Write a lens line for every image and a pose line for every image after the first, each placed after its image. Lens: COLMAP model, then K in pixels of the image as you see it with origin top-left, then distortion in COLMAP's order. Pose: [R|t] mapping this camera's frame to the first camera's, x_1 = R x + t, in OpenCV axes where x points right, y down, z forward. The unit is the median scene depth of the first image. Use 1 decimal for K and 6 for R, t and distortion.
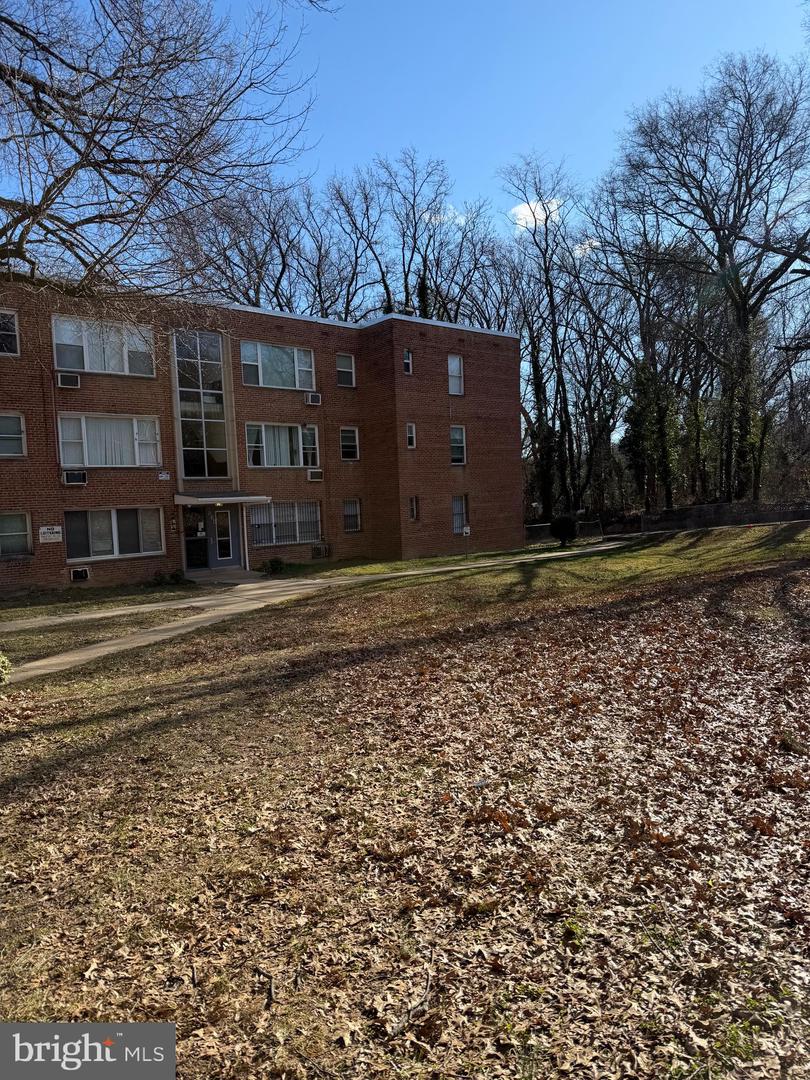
lens RADIAL K [[766.9, 0, 405.0], [0, 766.9, 540.0], [0, 0, 1]] dist [0.093591, -0.141935]
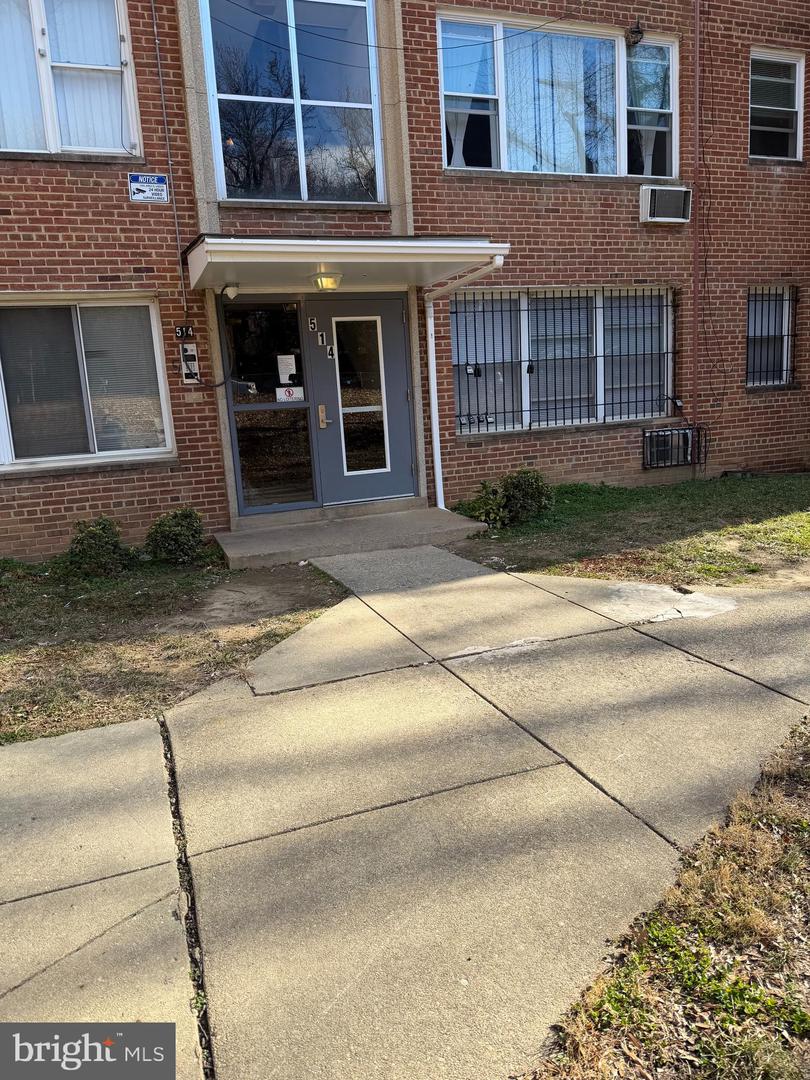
lens RADIAL K [[766.9, 0, 405.0], [0, 766.9, 540.0], [0, 0, 1]] dist [0.093591, -0.141935]
pose [[0.934699, 0.053491, -0.351393, -0.103200], [-0.000417, 0.988776, 0.149408, 0.004001], [0.355441, -0.139505, 0.924229, 0.692061]]
